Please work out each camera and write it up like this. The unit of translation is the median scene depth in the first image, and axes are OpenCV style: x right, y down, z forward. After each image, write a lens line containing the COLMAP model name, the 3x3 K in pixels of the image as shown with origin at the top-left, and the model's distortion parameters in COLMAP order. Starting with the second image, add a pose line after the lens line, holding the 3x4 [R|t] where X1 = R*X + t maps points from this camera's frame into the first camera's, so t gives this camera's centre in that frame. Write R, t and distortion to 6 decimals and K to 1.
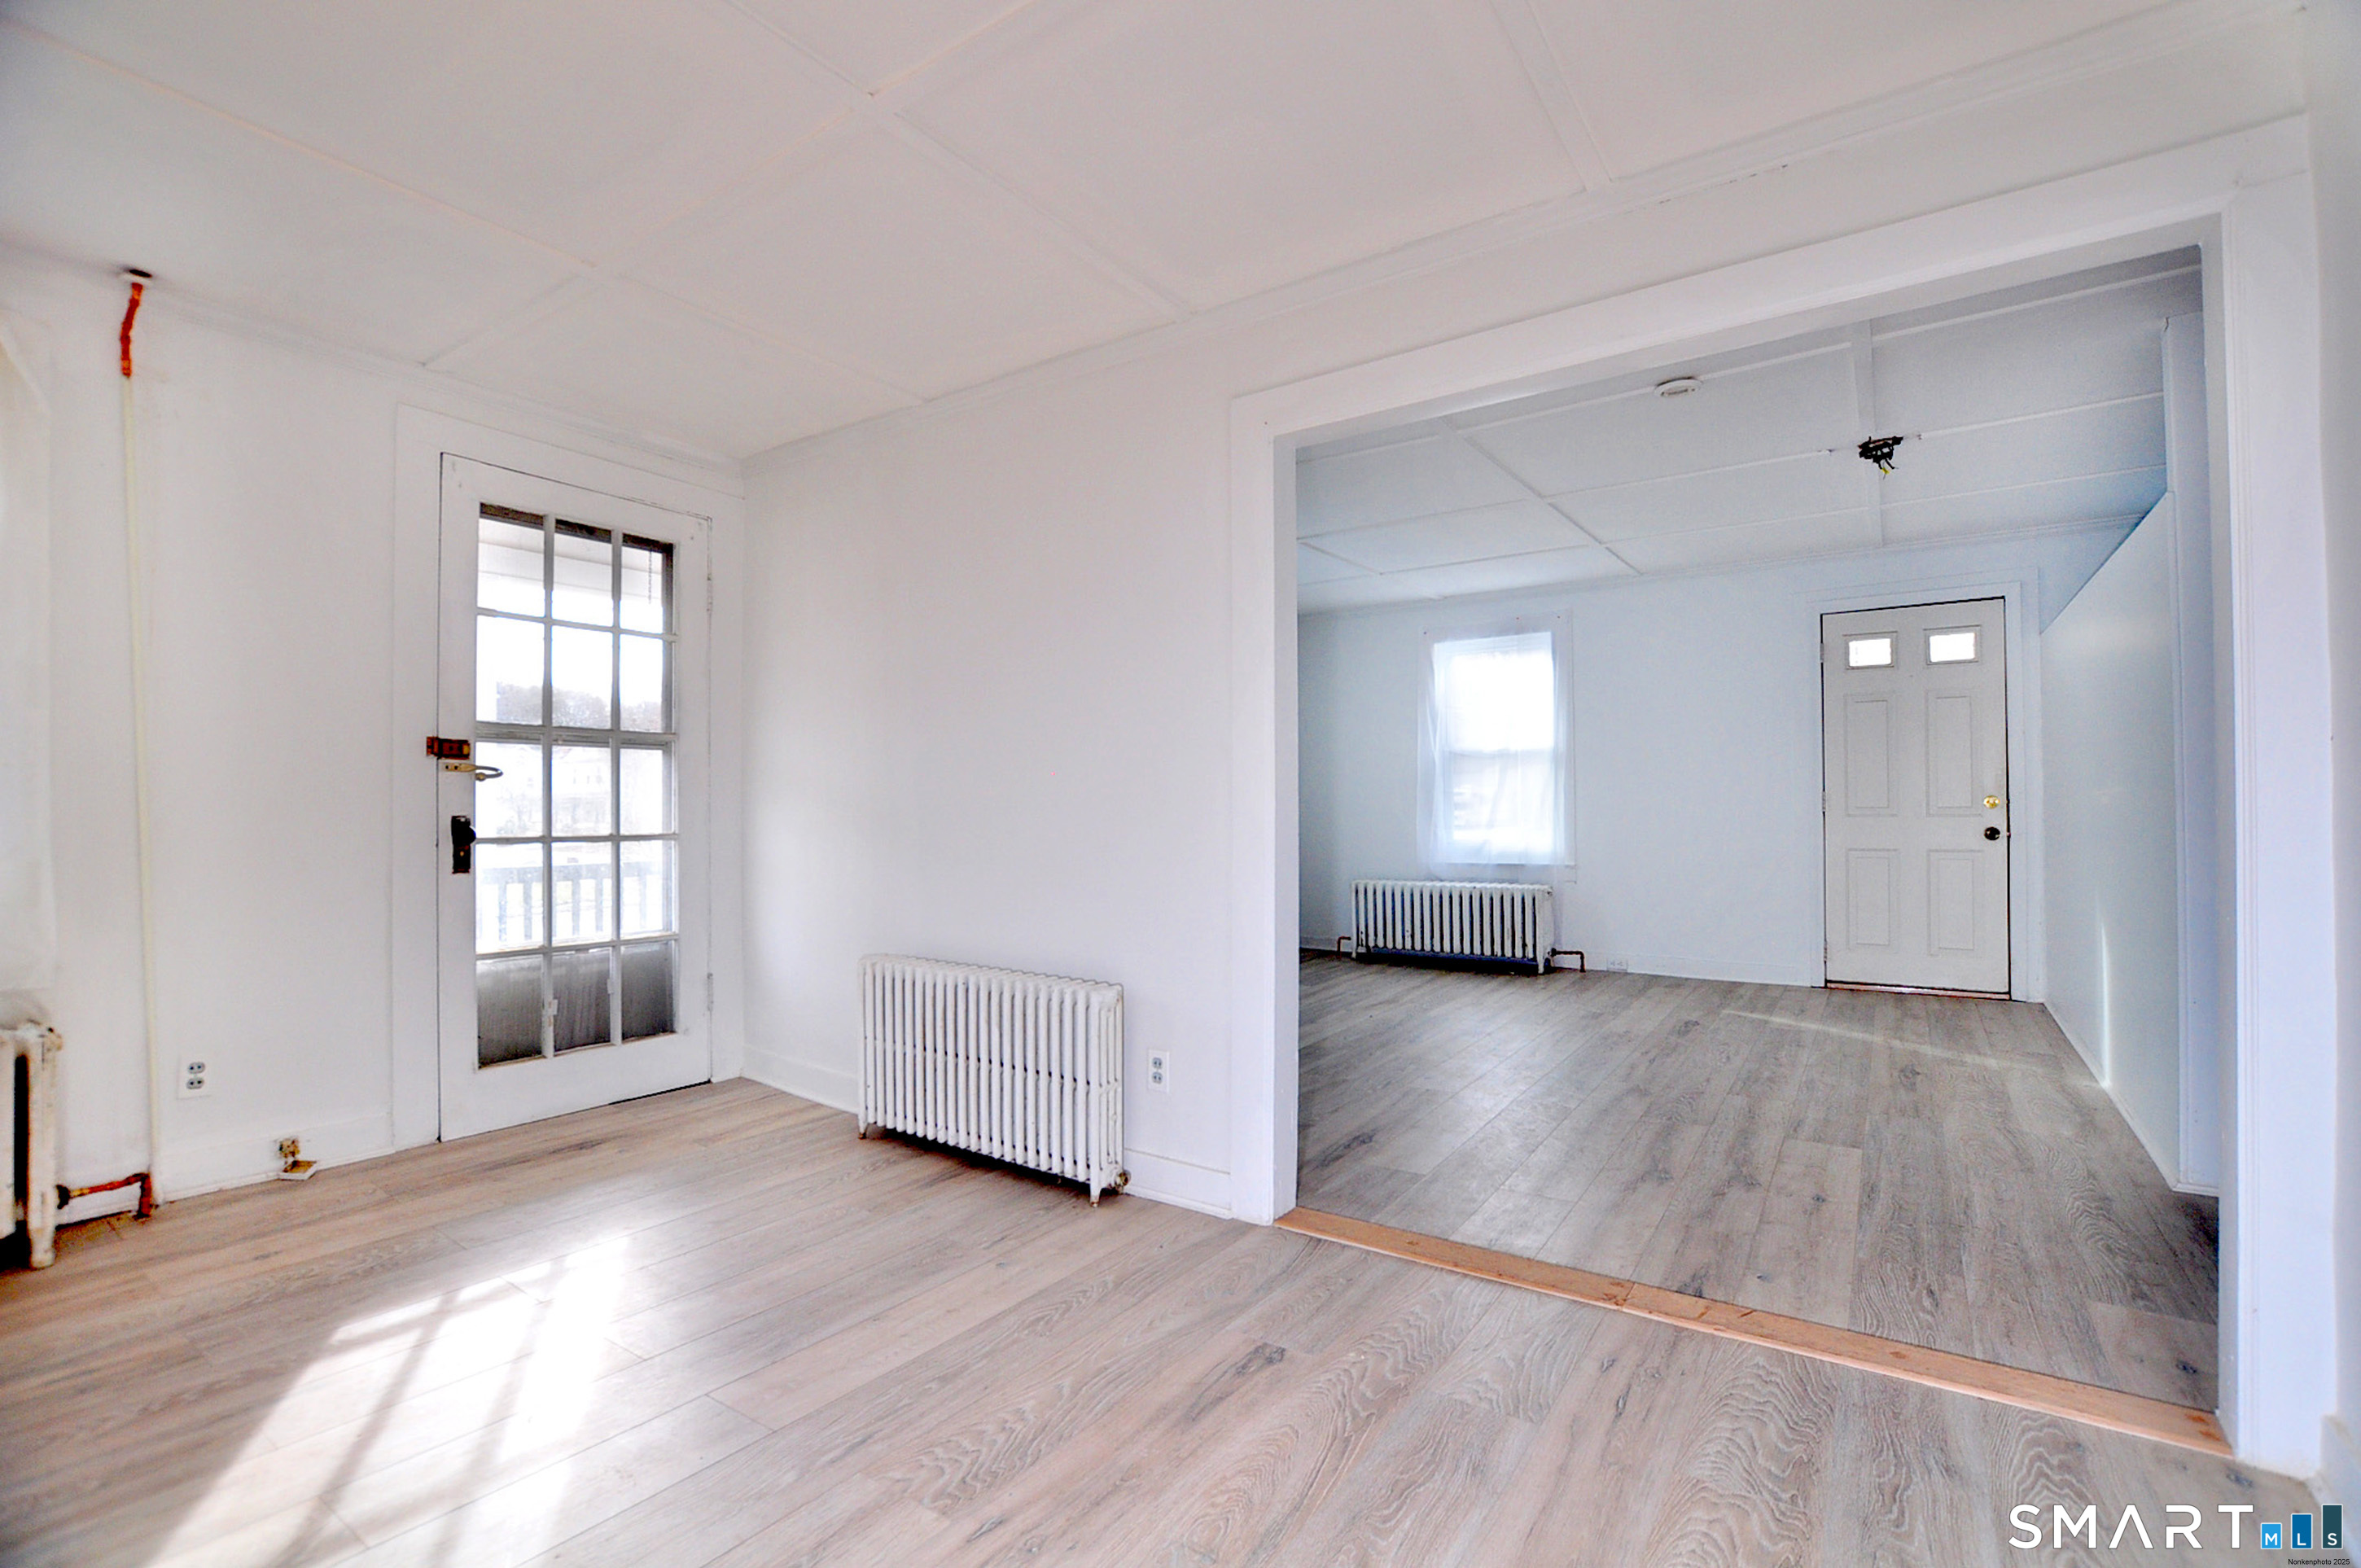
lens RADIAL K [[1027.2, 0, 1185.2], [0, 1027.2, 795.3], [0, 0, 1]] dist [-0.028301, 0.000845]
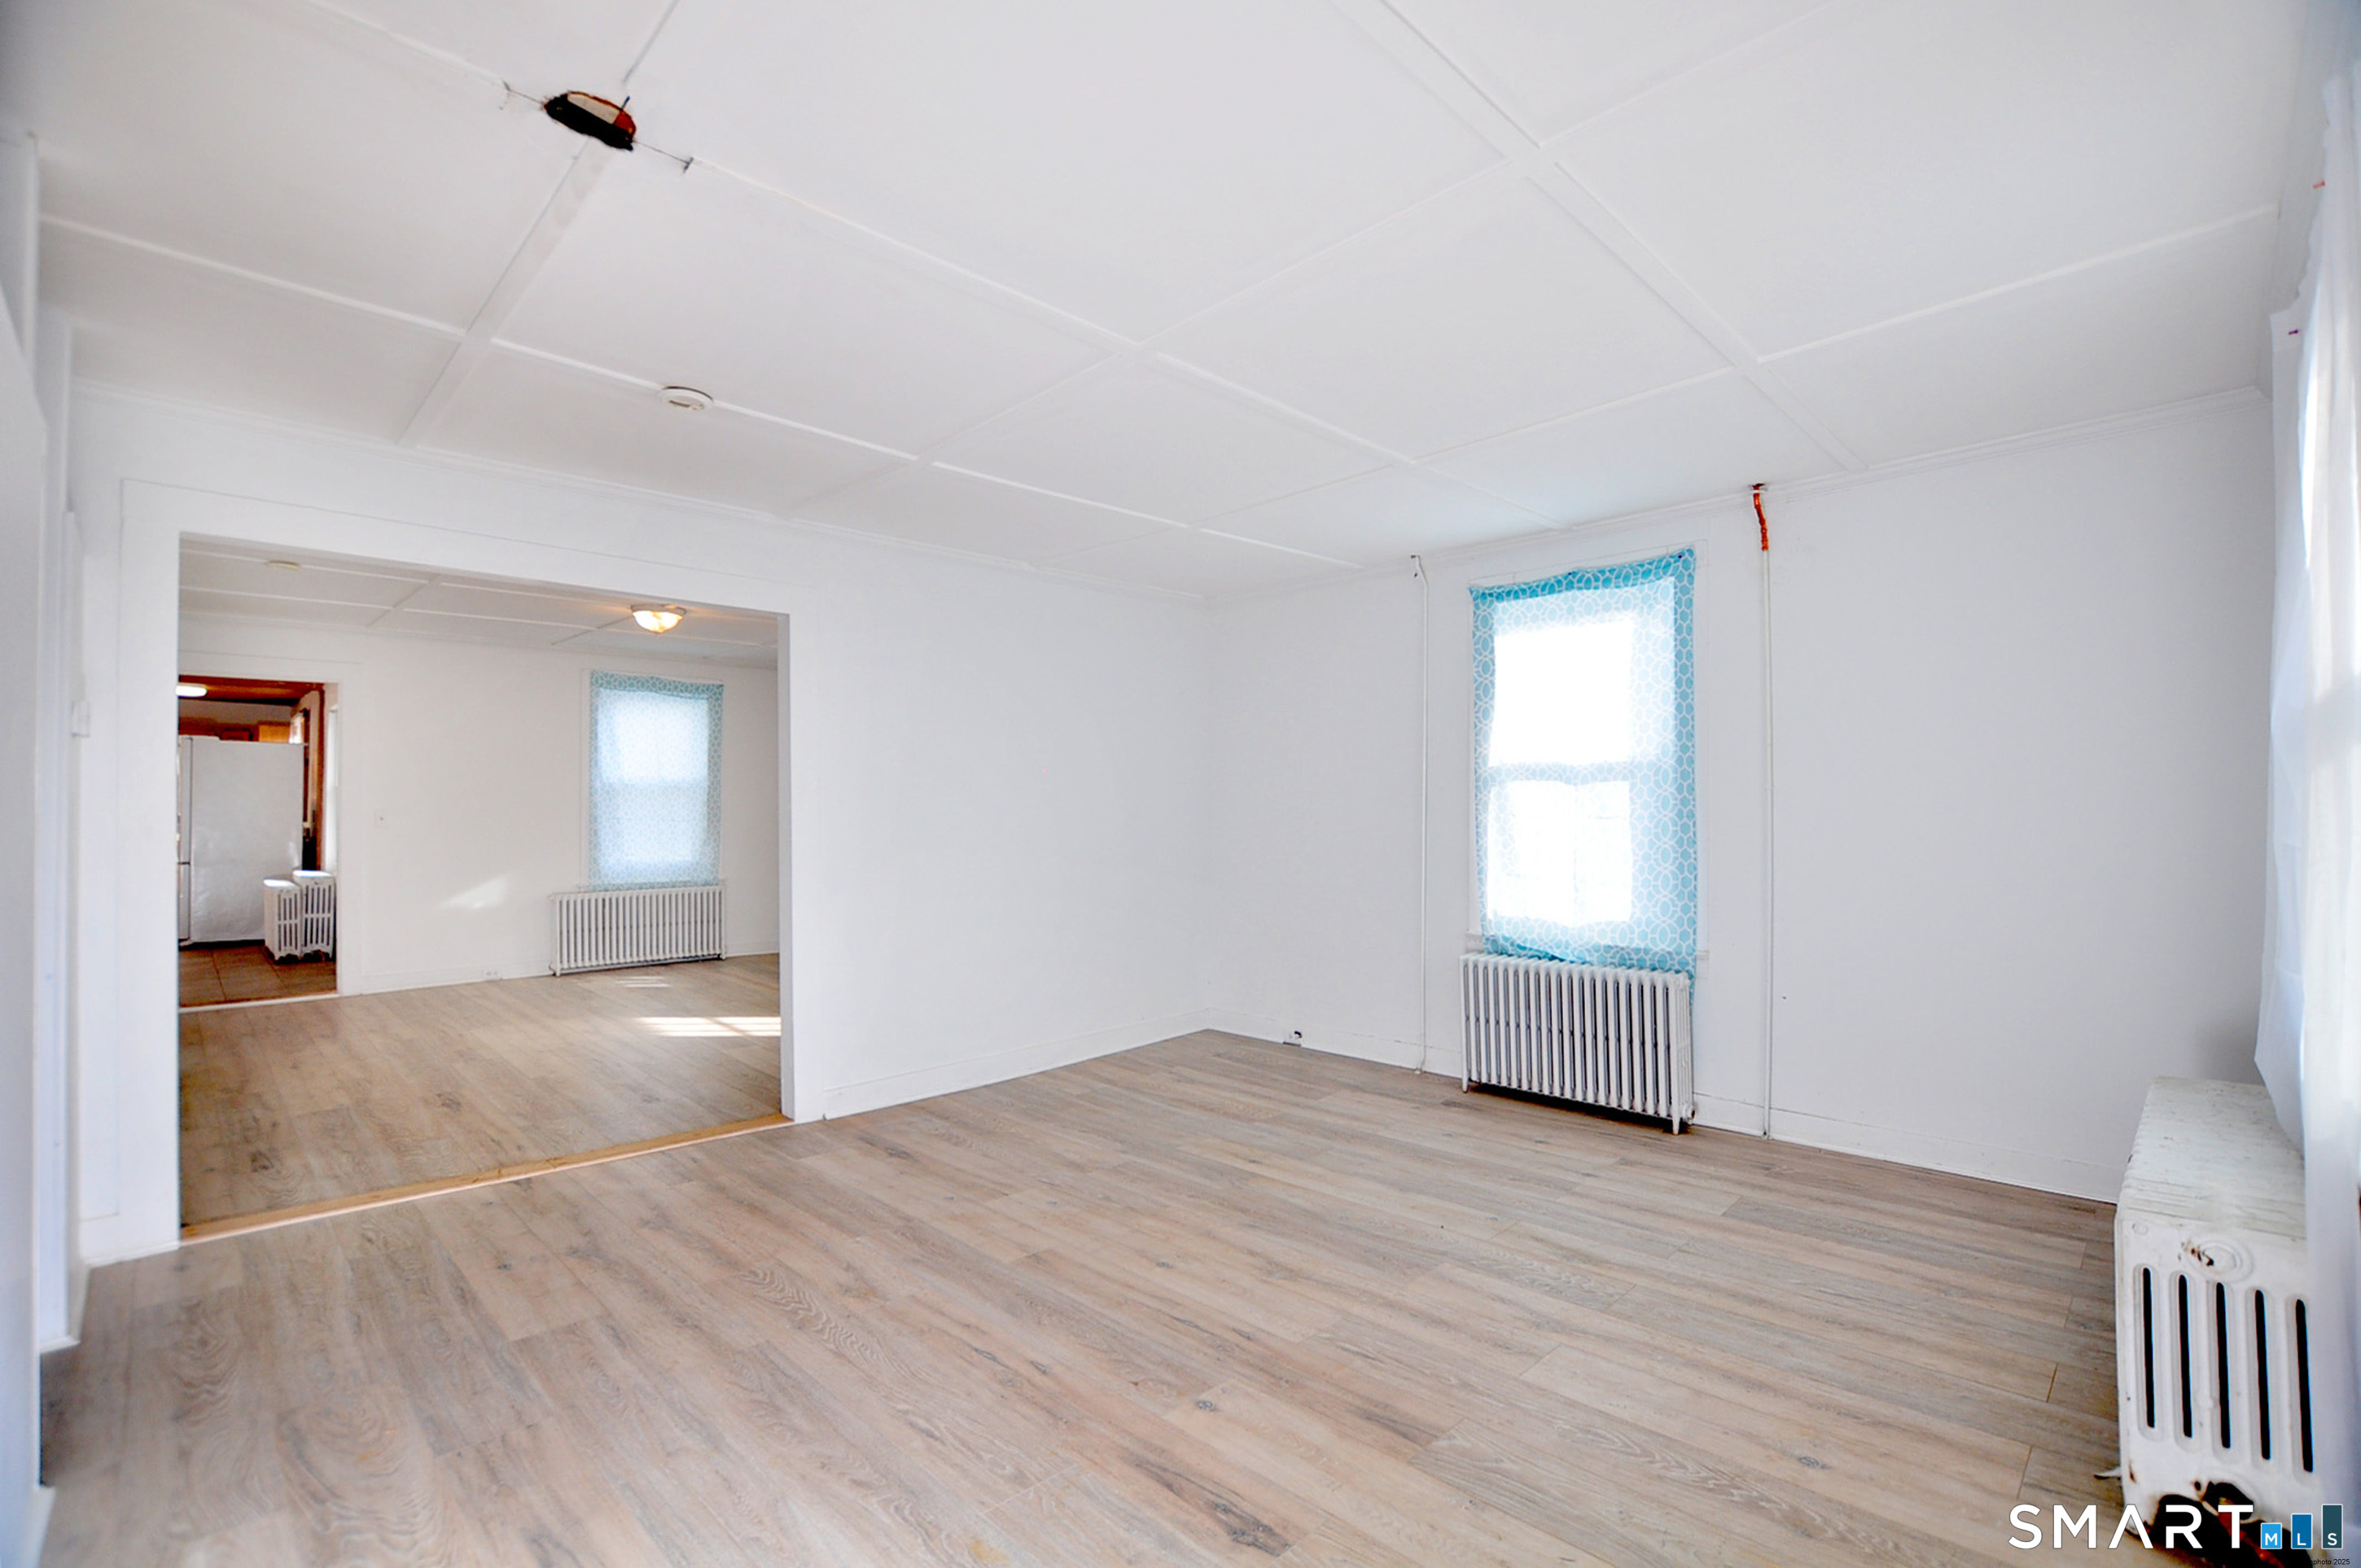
lens RADIAL K [[1027.2, 0, 1185.2], [0, 1027.2, 795.3], [0, 0, 1]] dist [-0.028301, 0.000845]
pose [[-0.169864, -0.013090, -0.985381, 0.800683], [0.011864, 0.999812, -0.015327, -0.023243], [0.985396, -0.014294, -0.169677, 0.981558]]
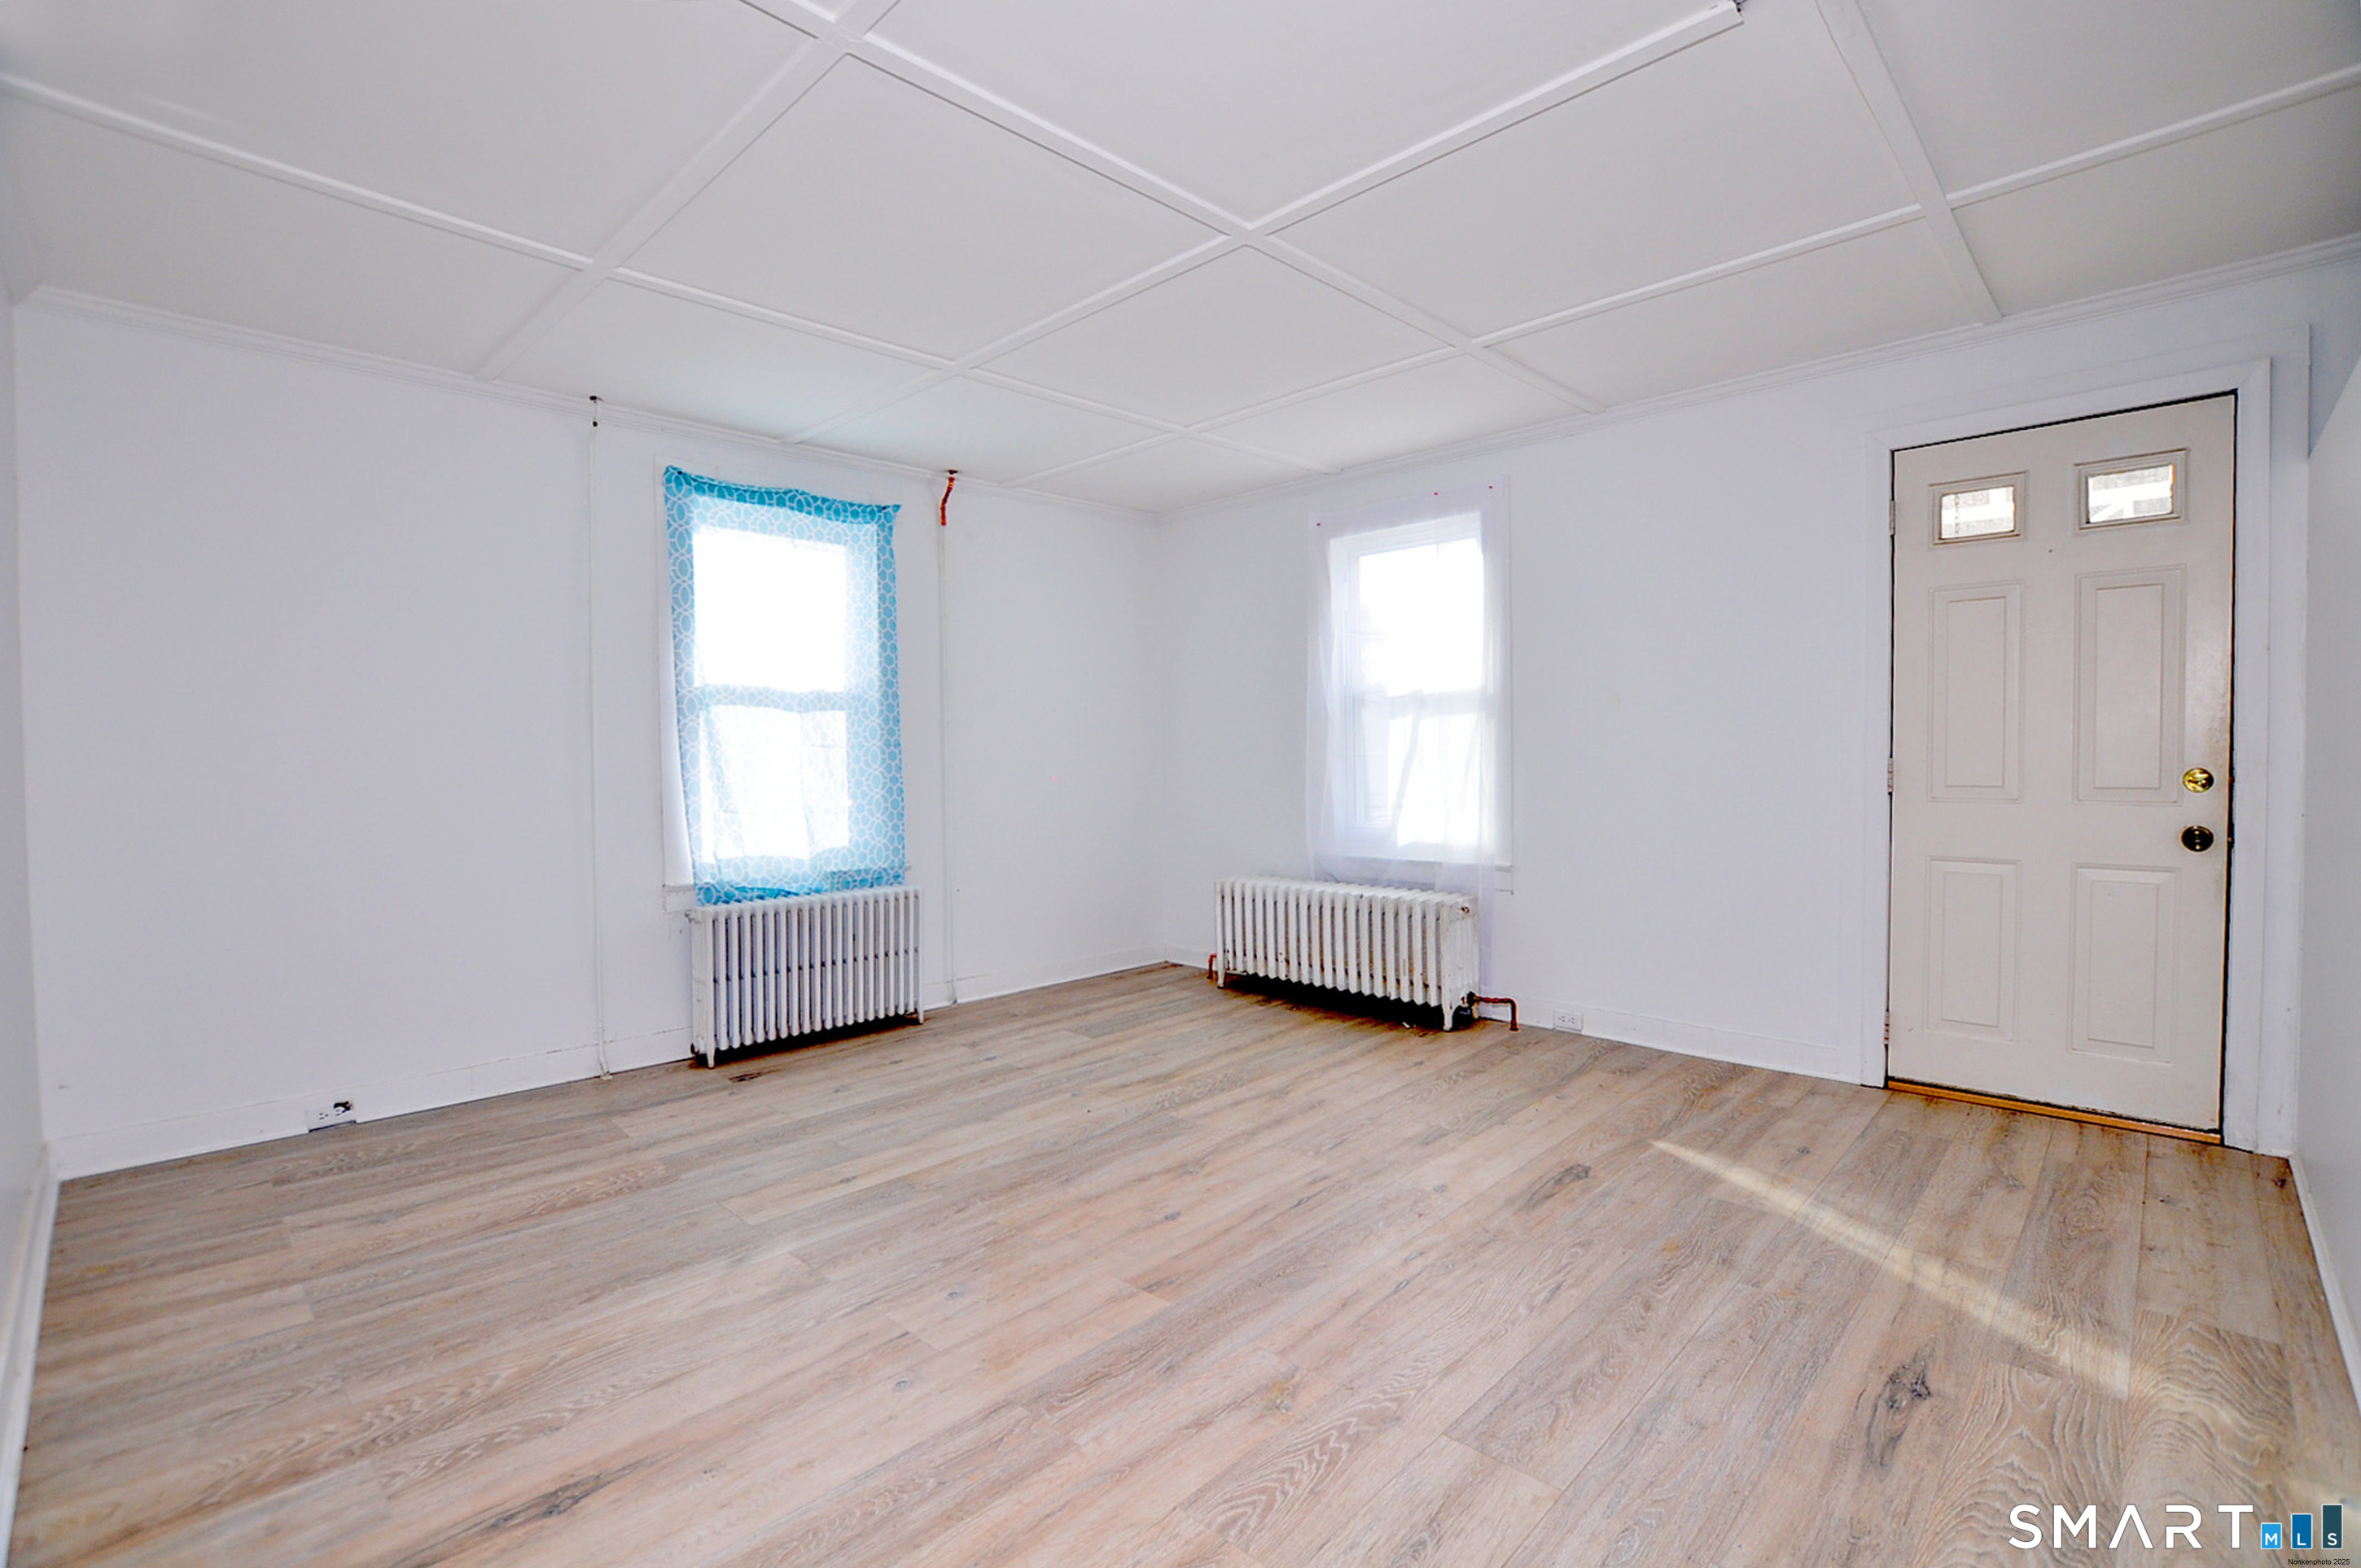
lens RADIAL K [[1048.0, 0, 1182.0], [0, 1048.0, 790.6], [0, 0, 1]] dist [-0.035594, 0.000805]
pose [[0.986651, 0.002438, -0.162831, 0.353584], [0.004522, 0.999092, 0.042364, -0.012419], [0.162786, -0.042535, 0.985744, 0.382754]]
